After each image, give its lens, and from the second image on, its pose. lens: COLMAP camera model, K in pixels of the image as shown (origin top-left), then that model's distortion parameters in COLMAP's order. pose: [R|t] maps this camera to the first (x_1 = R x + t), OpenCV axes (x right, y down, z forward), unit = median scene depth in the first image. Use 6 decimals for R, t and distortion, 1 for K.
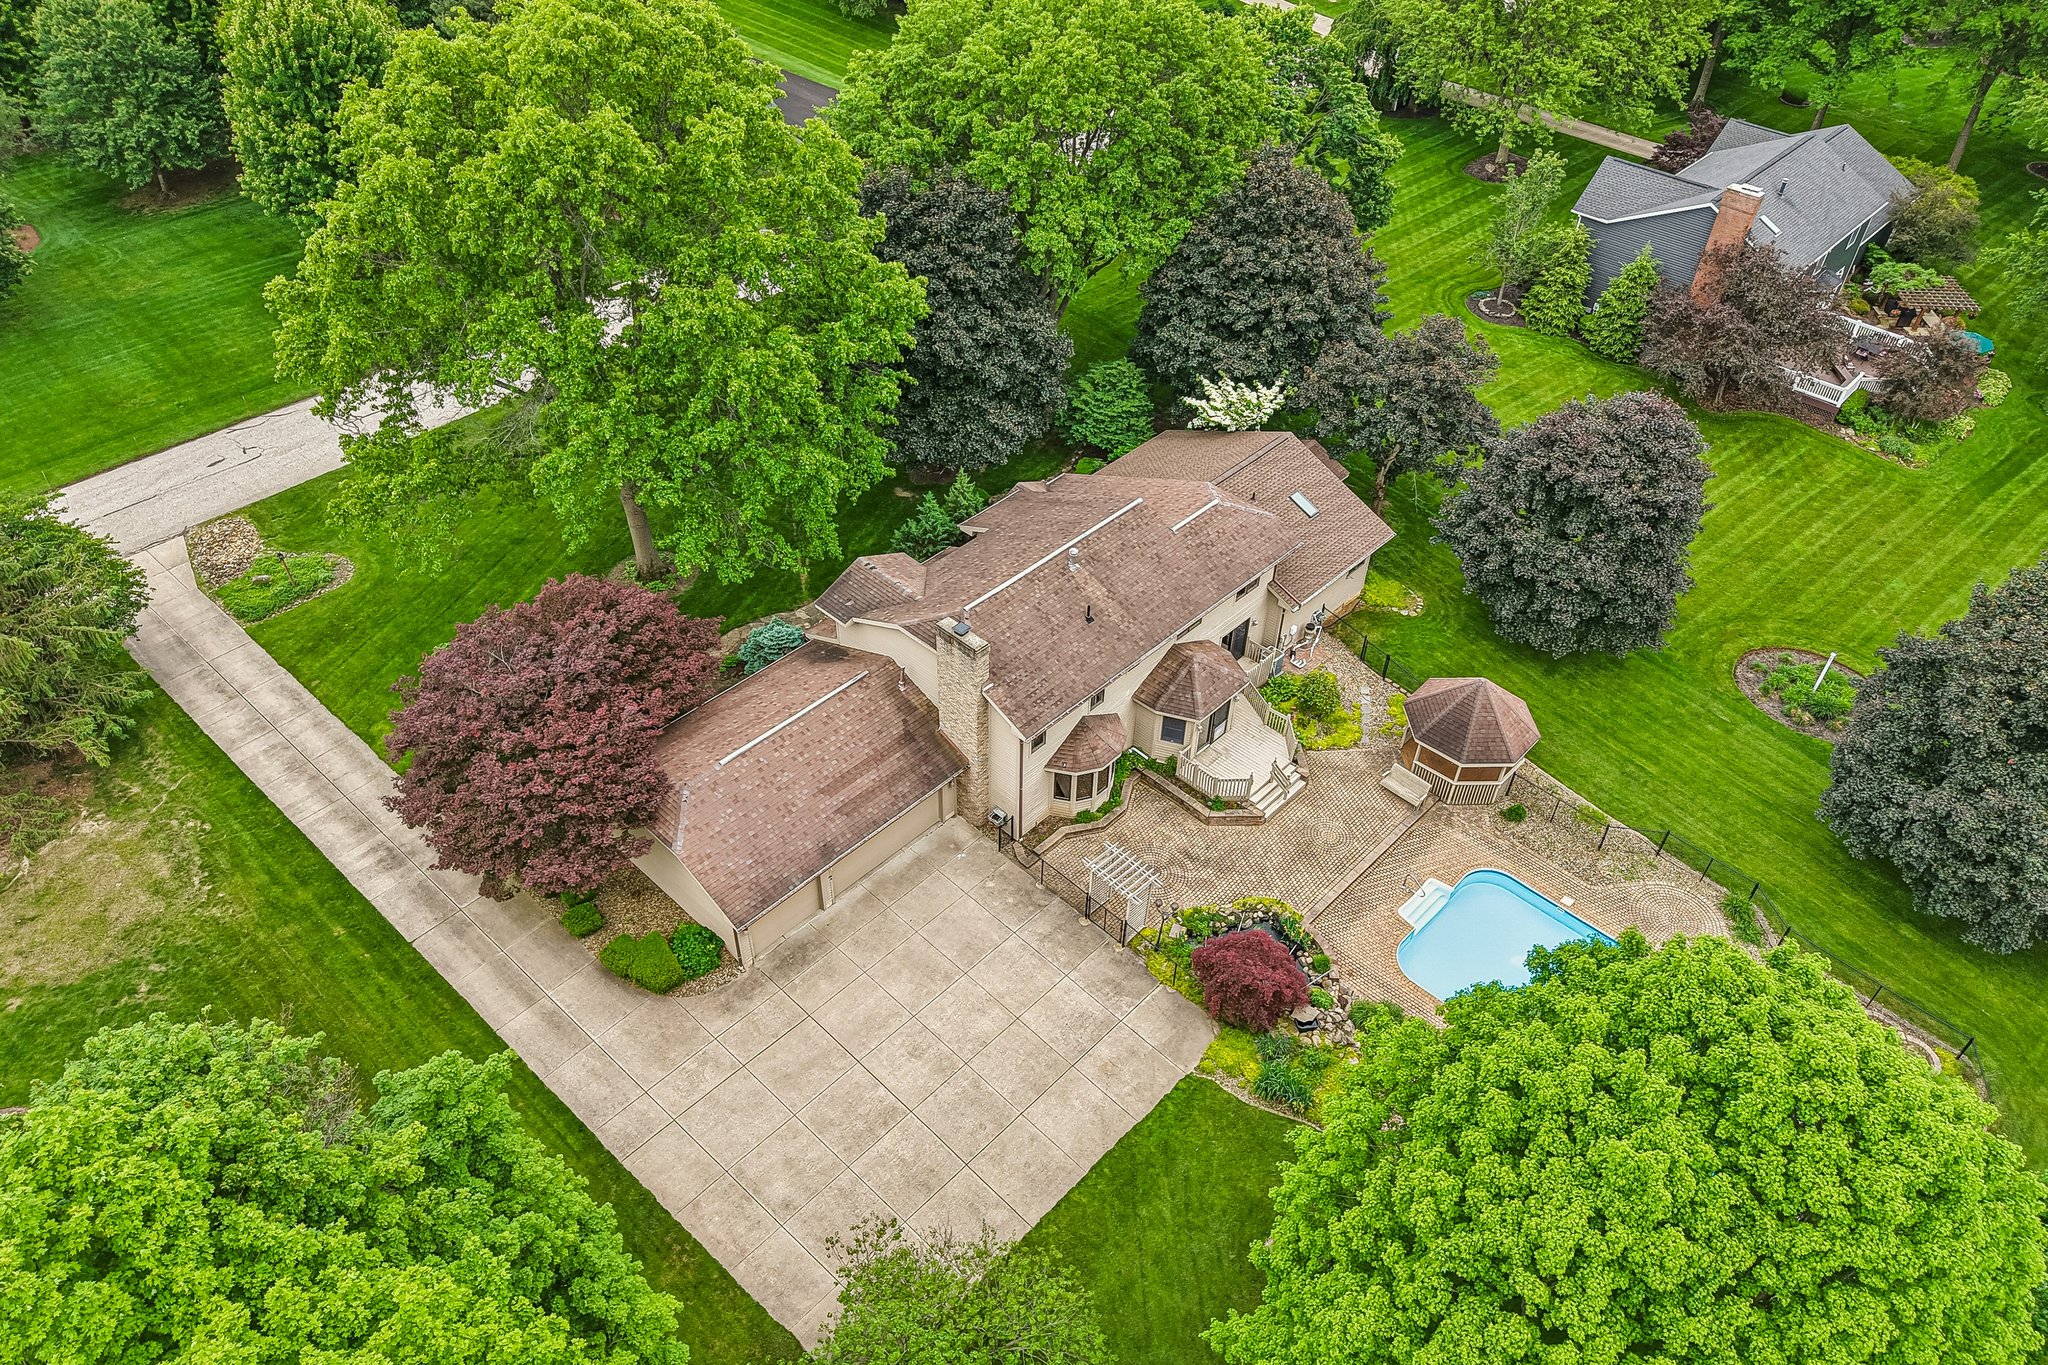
lens RADIAL K [[1406.0, 0, 1018.1], [0, 1406.0, 674.6], [0, 0, 1]] dist [0.027827, -0.049838]
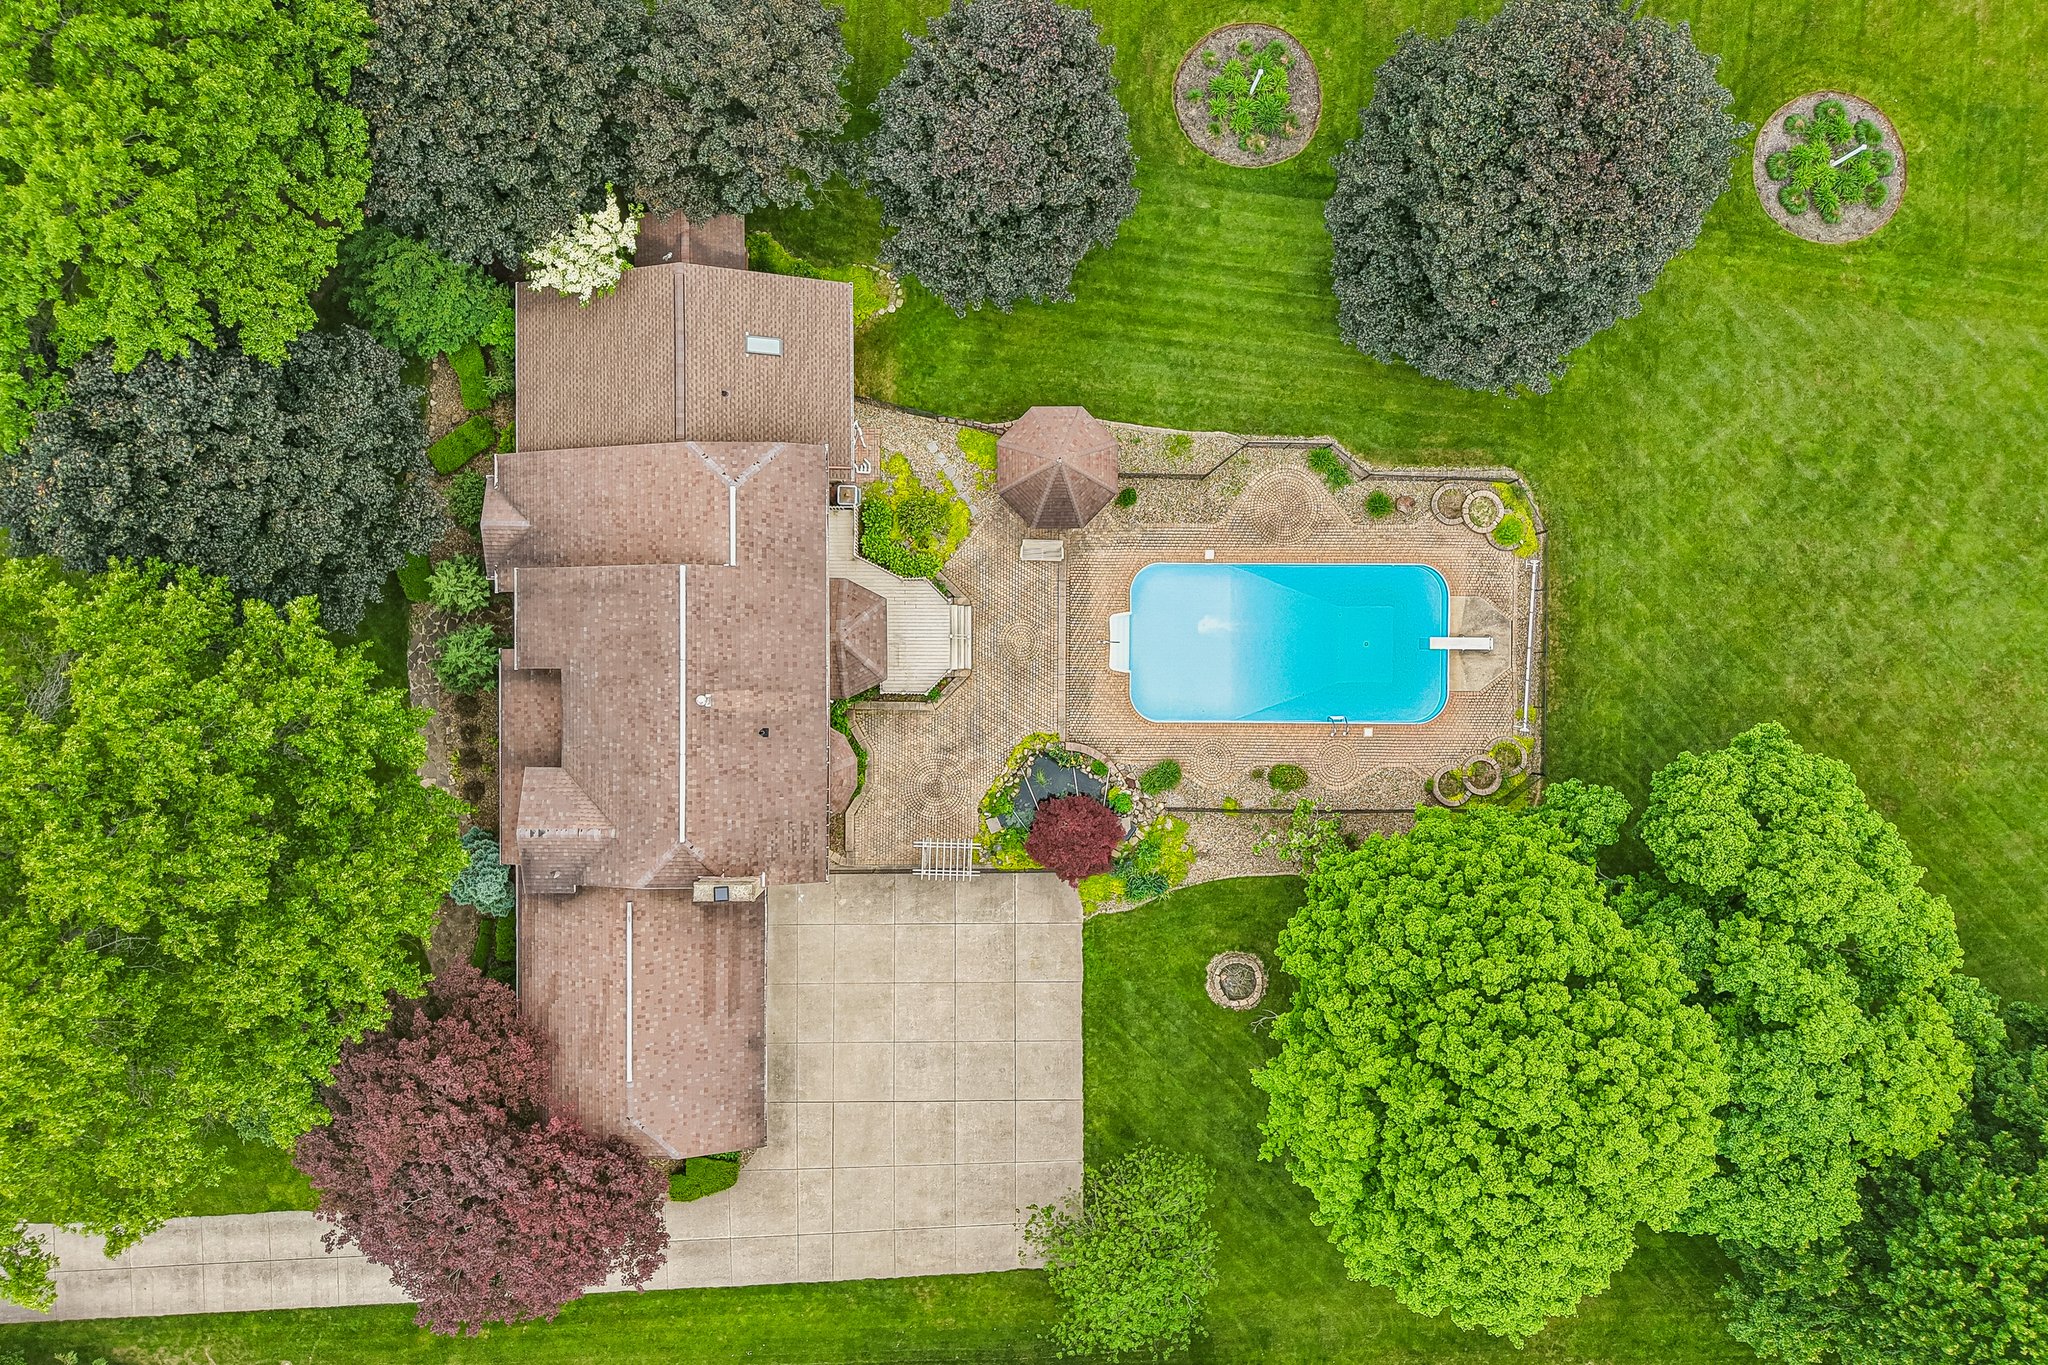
lens RADIAL K [[1345.1, 0, 1030.9], [0, 1345.1, 678.4], [0, 0, 1]] dist [0.049372, -0.051669]
pose [[0.721782, -0.692115, -0.002874, 0.216950], [0.452147, 0.468375, 0.759071, -0.689488], [-0.524018, -0.549183, 0.651002, 0.304919]]
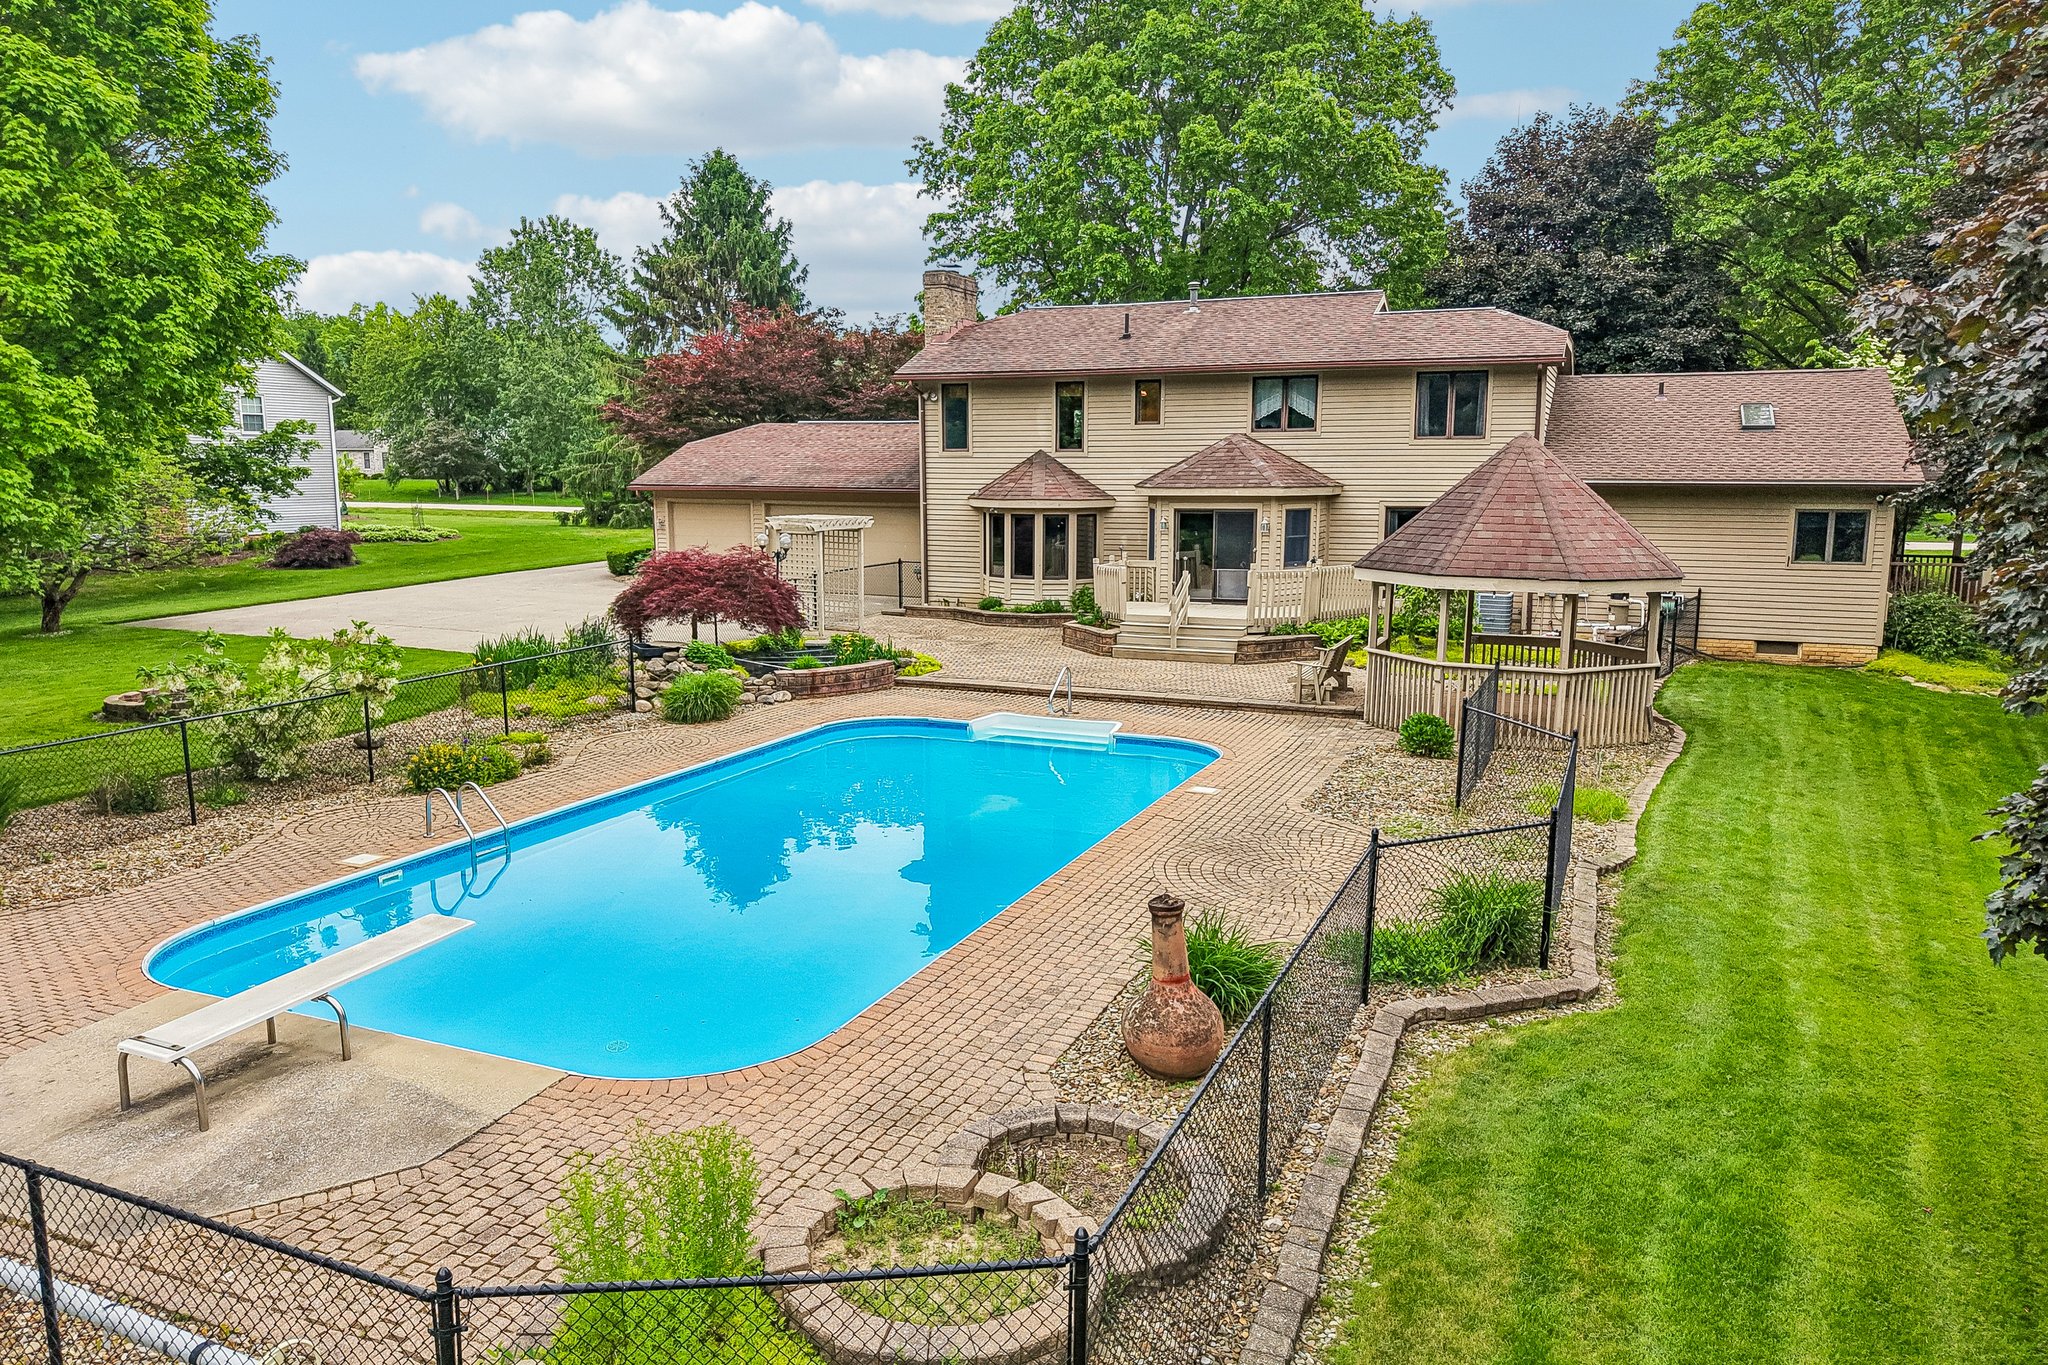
lens RADIAL K [[1406.1, 0, 995.7], [0, 1406.1, 697.1], [0, 0, 1]] dist [-0.001493, -0.000067]
pose [[0.343465, 0.122787, -0.931104, 0.698746], [-0.626299, 0.768726, -0.129654, 0.227321], [0.699844, 0.627681, 0.340932, 0.828117]]
